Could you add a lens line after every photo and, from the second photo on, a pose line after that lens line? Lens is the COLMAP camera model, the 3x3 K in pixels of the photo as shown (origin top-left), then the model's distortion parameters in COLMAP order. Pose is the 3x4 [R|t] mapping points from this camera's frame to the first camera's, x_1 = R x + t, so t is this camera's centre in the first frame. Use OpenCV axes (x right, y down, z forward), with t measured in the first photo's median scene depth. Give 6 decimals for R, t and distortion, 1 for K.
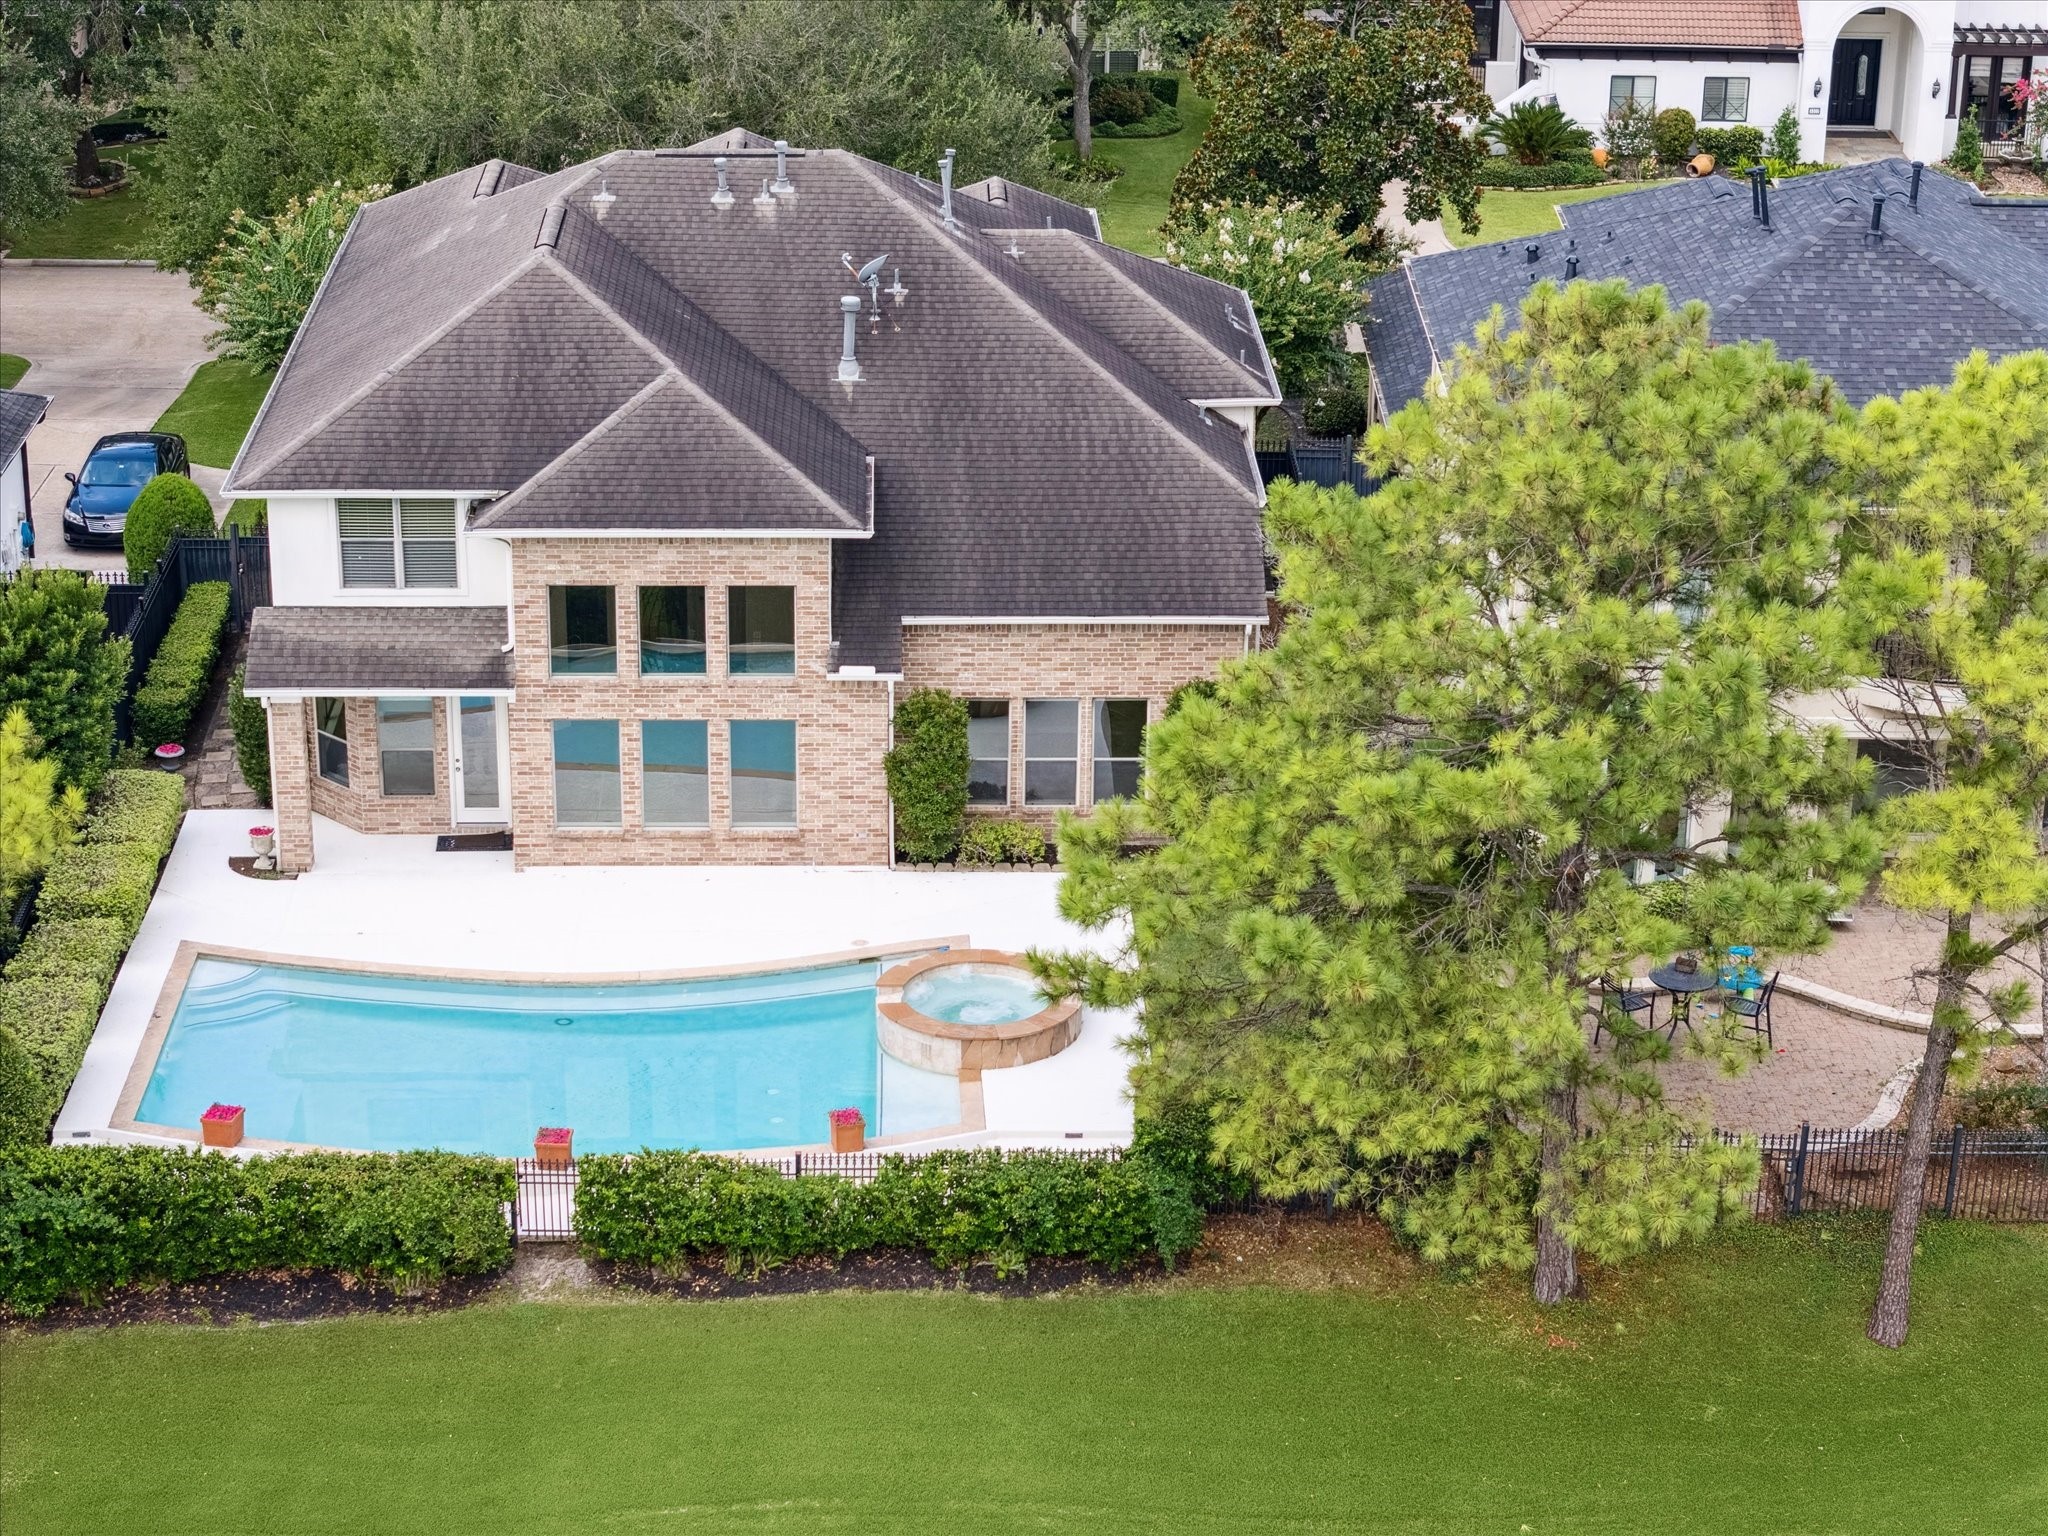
lens RADIAL K [[4085.8, 0, 1024.0], [0, 4085.8, 768.0], [0, 0, 1]] dist [-0.007224, -4.709139]
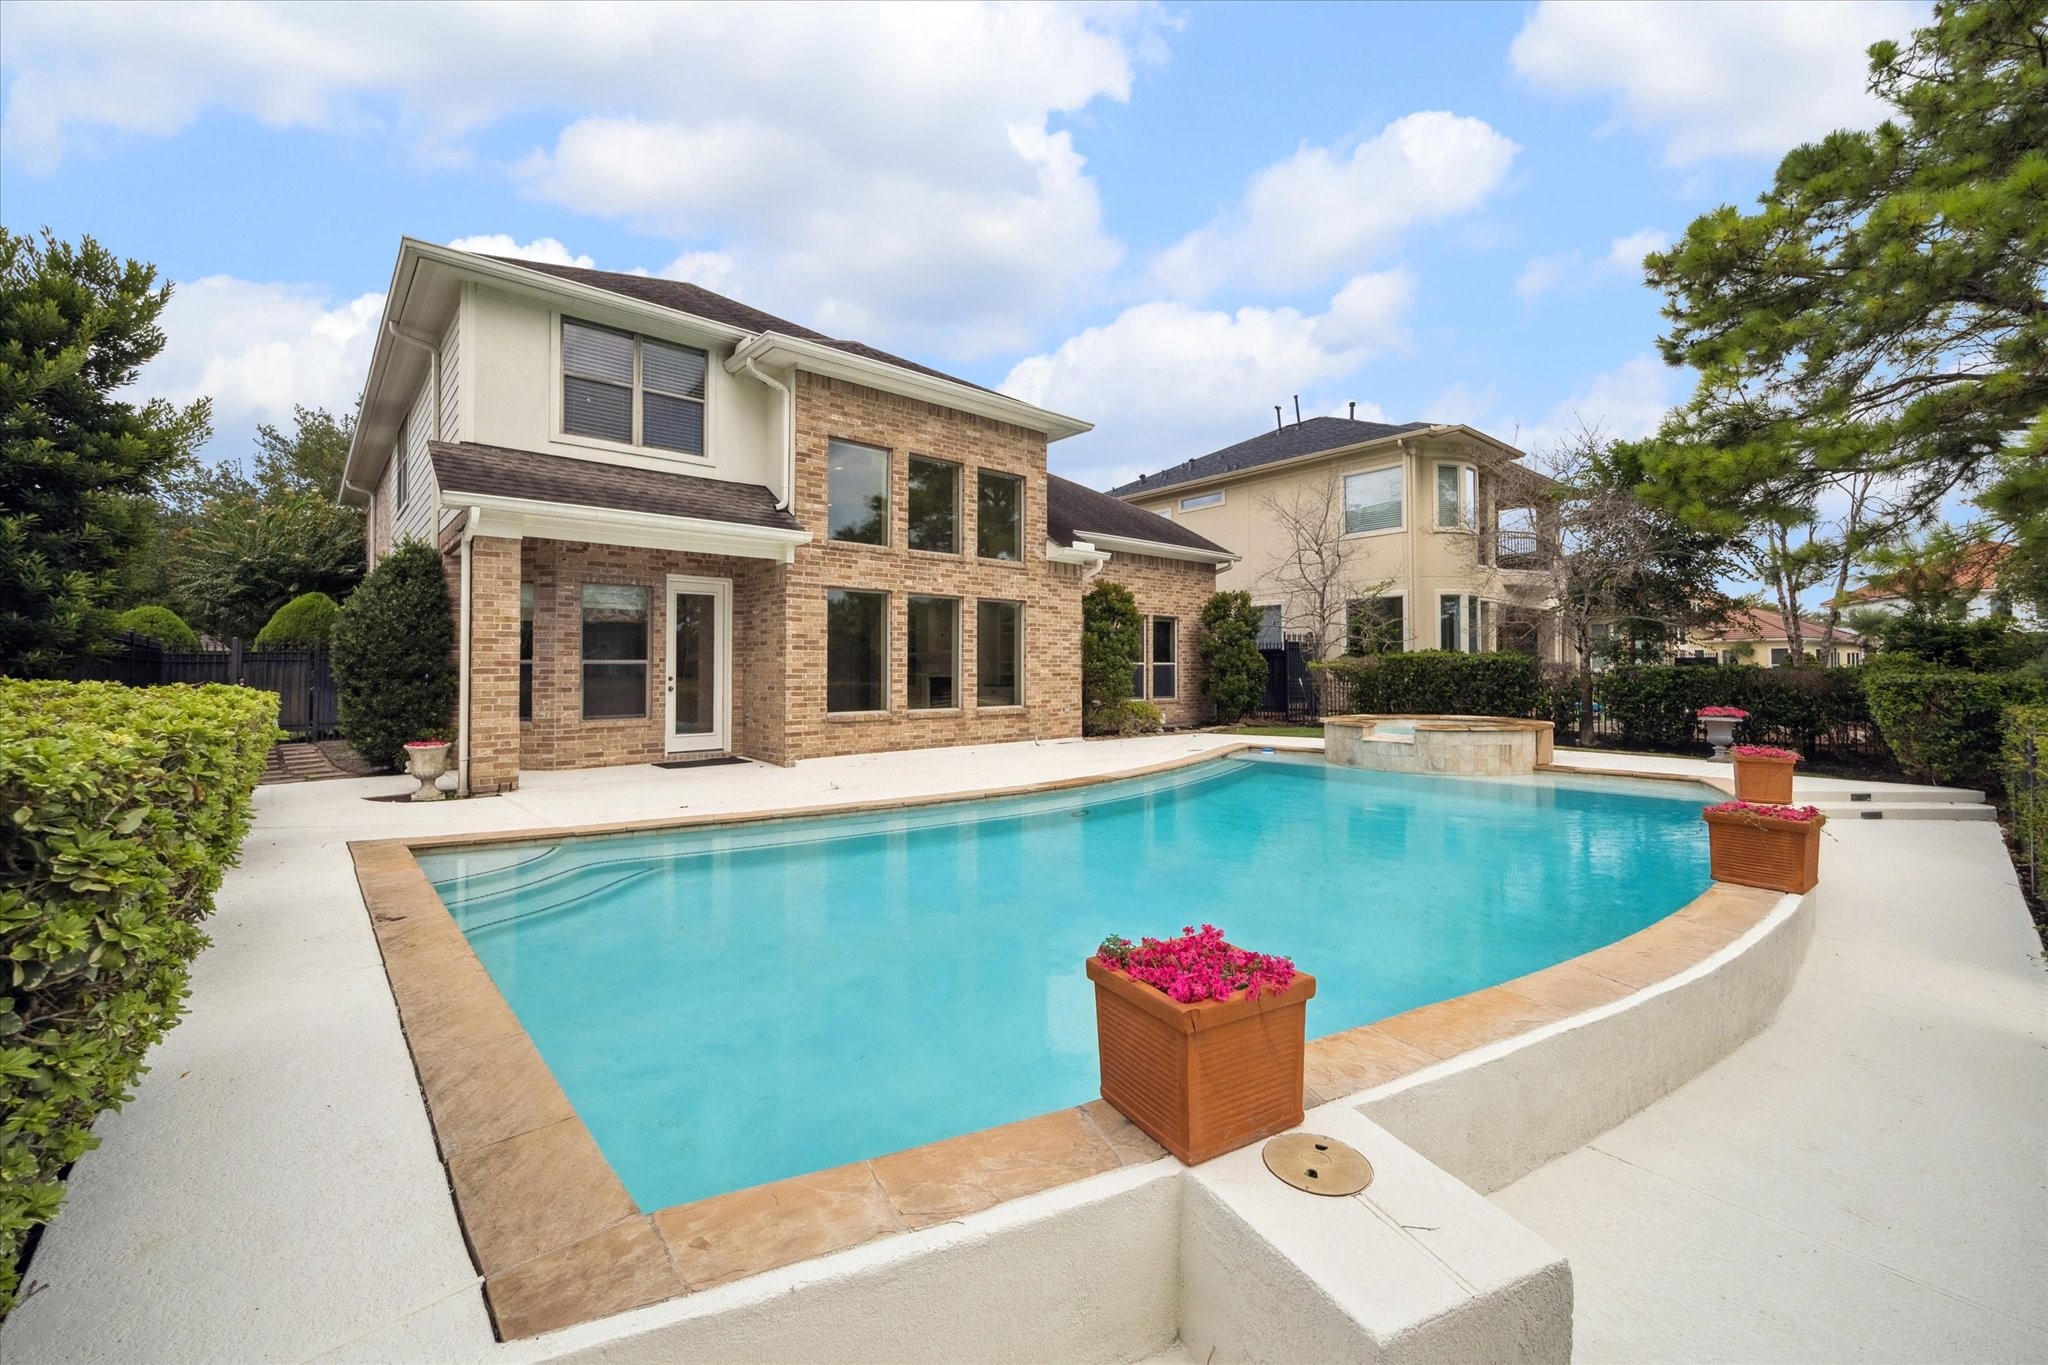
lens RADIAL K [[837.4, 0, 1040.1], [0, 837.4, 646.5], [0, 0, 1]] dist [-0.008912, 0.000065]
pose [[0.759362, 0.004404, 0.650653, -0.203591], [0.255191, 0.917844, -0.304040, 0.071646], [-0.598537, 0.396917, 0.695852, 0.839543]]
